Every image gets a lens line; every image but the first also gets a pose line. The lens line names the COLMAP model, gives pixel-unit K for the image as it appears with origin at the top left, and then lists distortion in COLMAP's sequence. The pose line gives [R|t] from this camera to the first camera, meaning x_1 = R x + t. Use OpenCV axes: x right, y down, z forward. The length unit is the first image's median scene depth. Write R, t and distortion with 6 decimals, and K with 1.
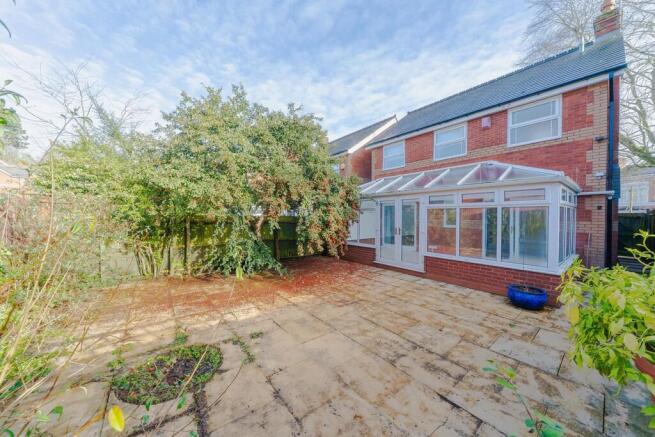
lens RADIAL K [[225.8, 0, 327.7], [0, 225.8, 214.7], [0, 0, 1]] dist [-0.000060, 0.000105]
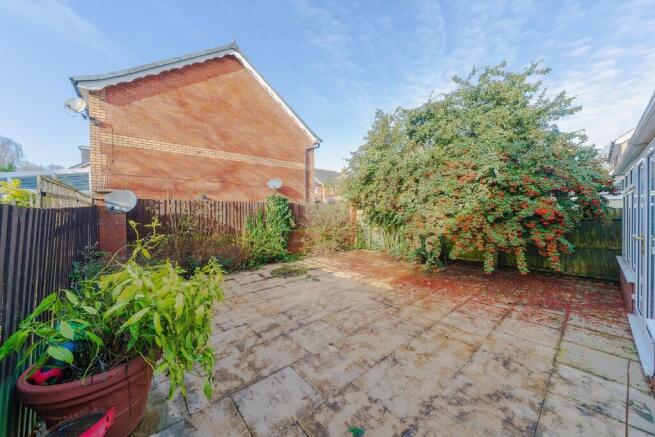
lens RADIAL K [[225.8, 0, 327.7], [0, 225.8, 214.7], [0, 0, 1]] dist [-0.000060, 0.000105]
pose [[0.039498, 0.003367, -0.999214, 1.294306], [0.019994, 0.999791, 0.004160, 0.020699], [0.999020, -0.020142, 0.039423, 0.927362]]
